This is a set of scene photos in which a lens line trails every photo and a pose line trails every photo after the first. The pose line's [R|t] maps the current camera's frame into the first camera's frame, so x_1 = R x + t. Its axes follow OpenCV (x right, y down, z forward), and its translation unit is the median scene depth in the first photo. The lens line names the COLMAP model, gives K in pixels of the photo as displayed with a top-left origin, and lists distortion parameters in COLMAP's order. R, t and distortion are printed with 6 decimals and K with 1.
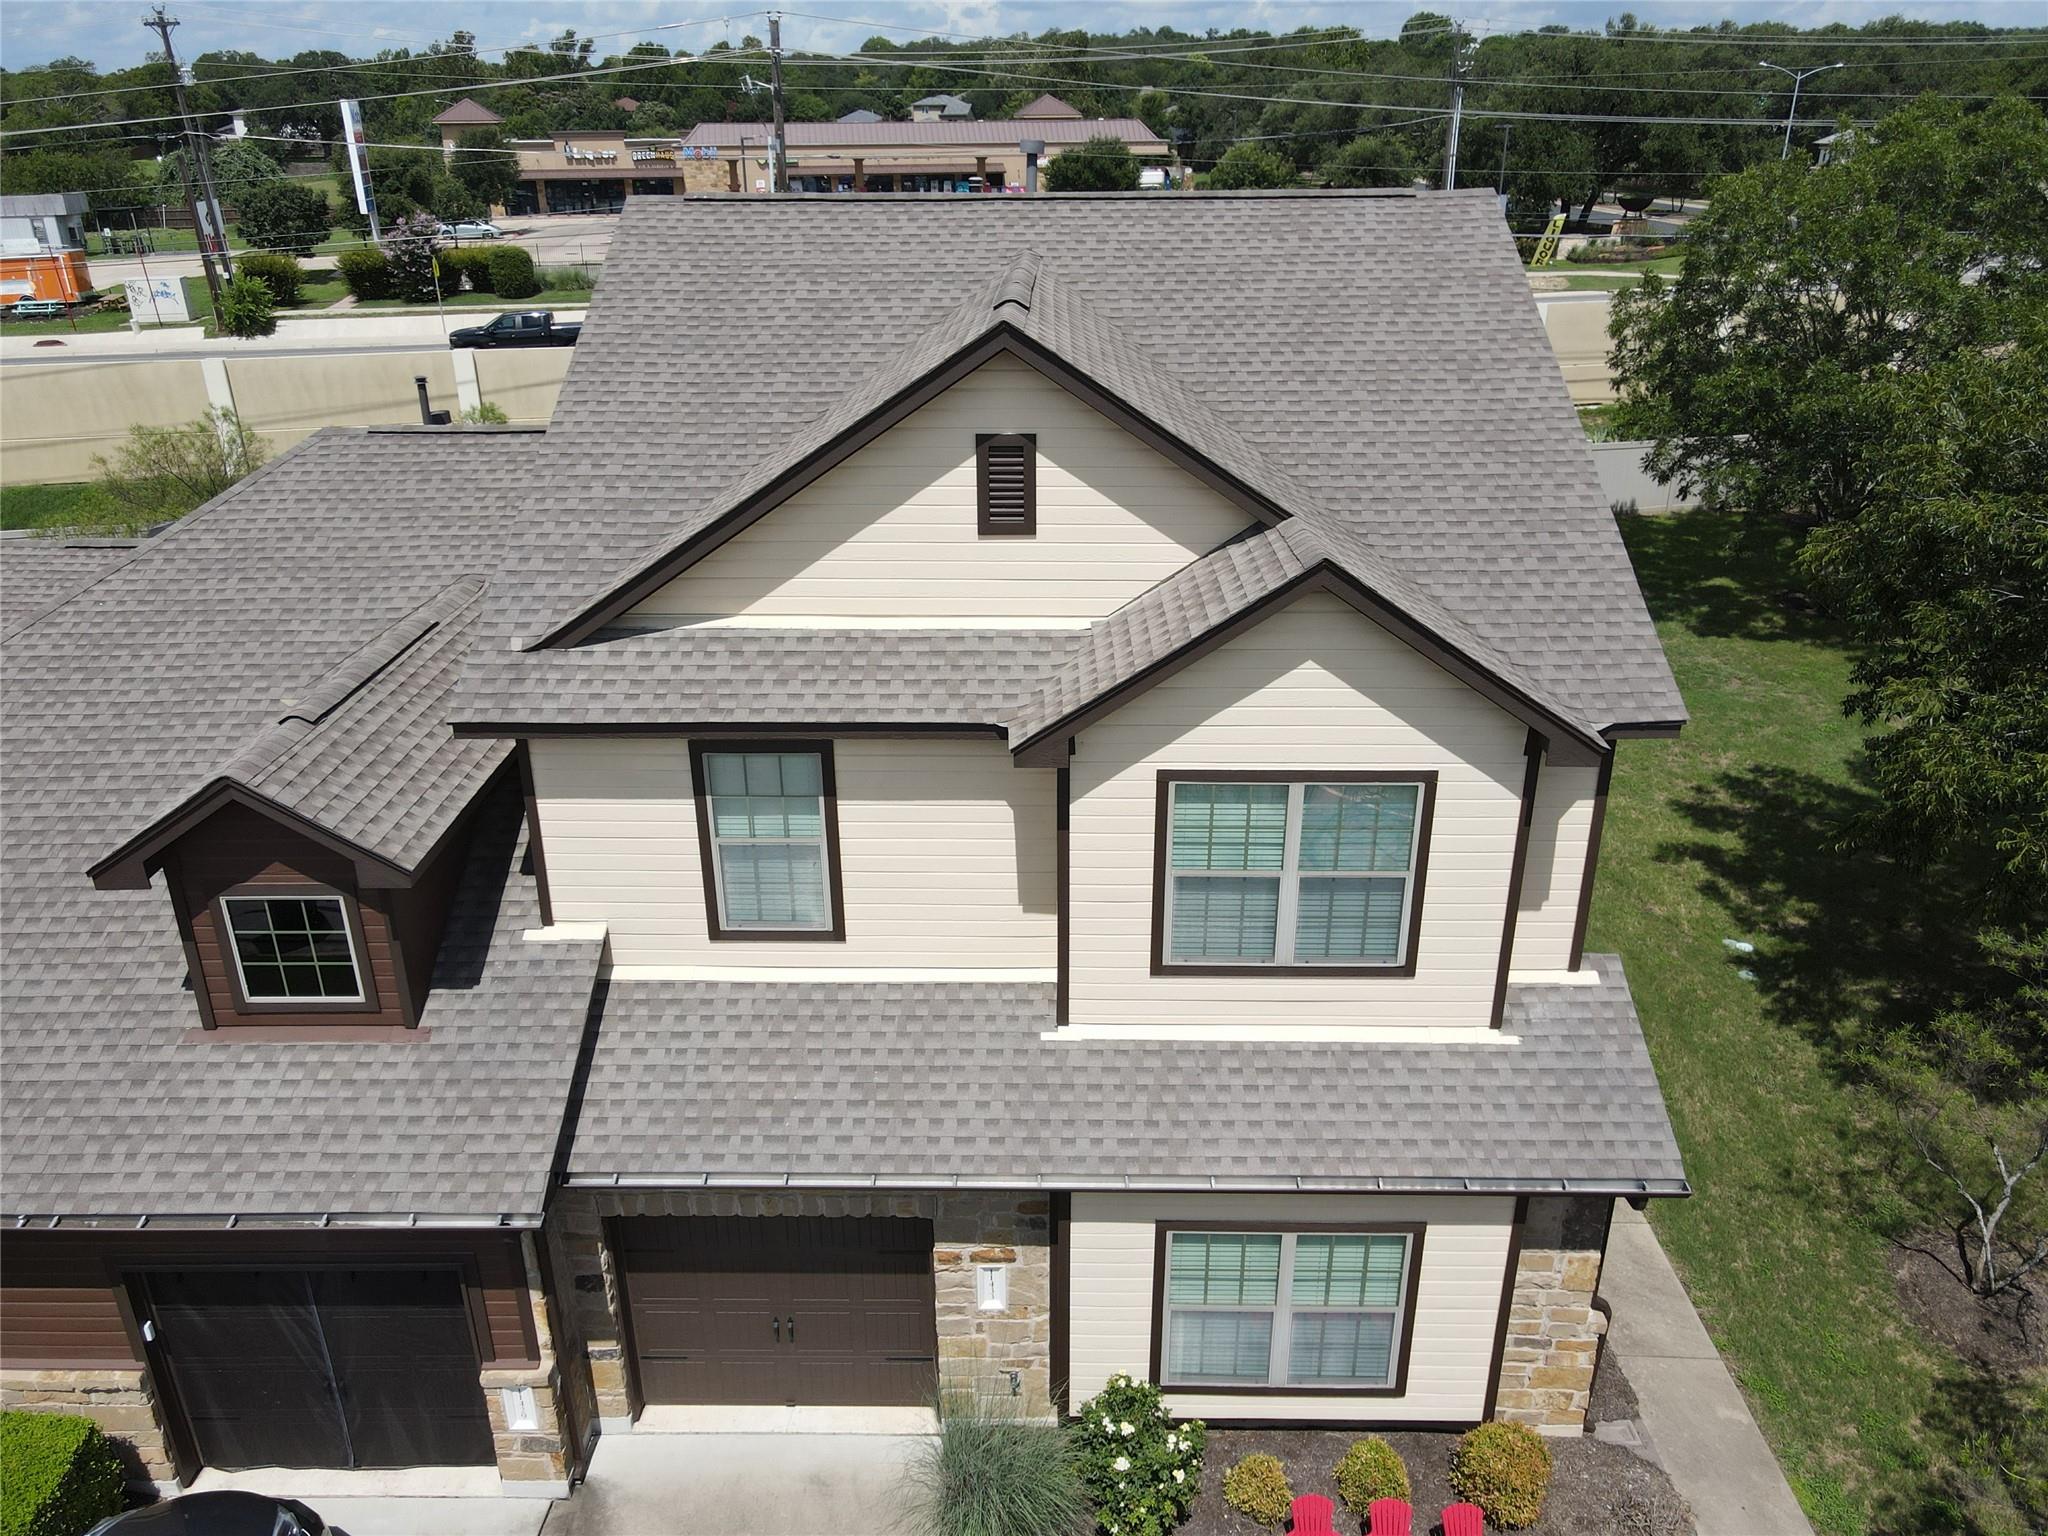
lens RADIAL K [[1492.7, 0, 1067.8], [0, 1492.7, 772.0], [0, 0, 1]] dist [-0.004996, 0.047080]
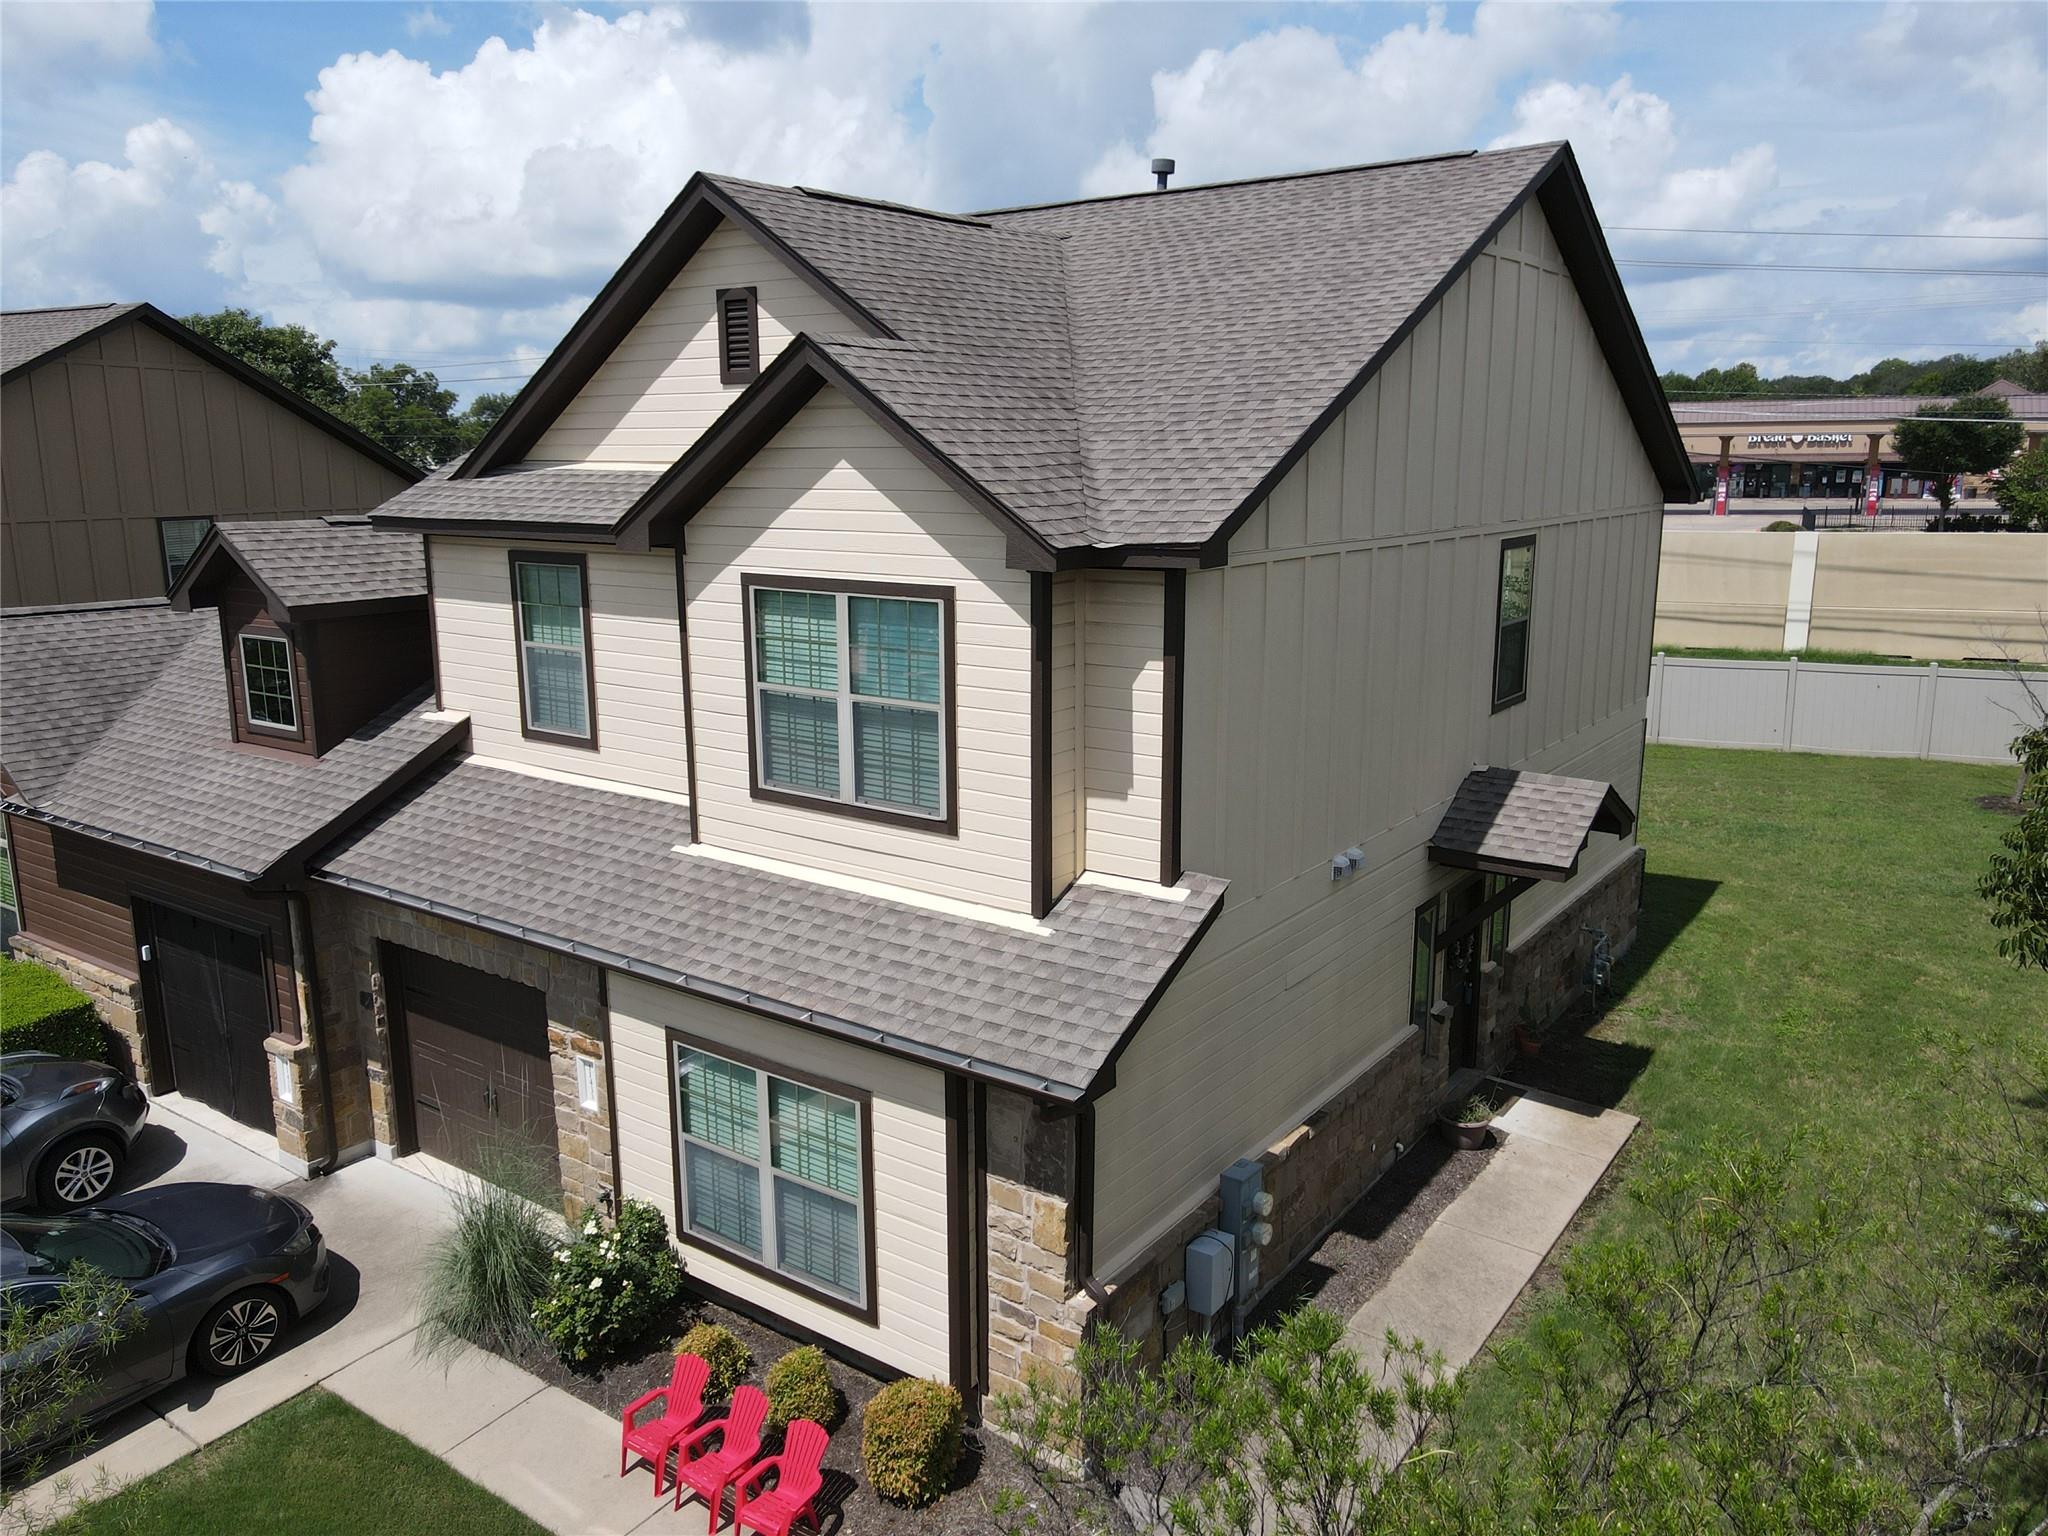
lens RADIAL K [[1492.7, 0, 1067.8], [0, 1492.7, 772.0], [0, 0, 1]] dist [-0.004996, 0.047080]
pose [[0.825977, 0.117497, -0.551322, 0.786187], [-0.224234, 0.965811, -0.130110, 0.203134], [0.517185, 0.231093, 0.824085, 0.281182]]
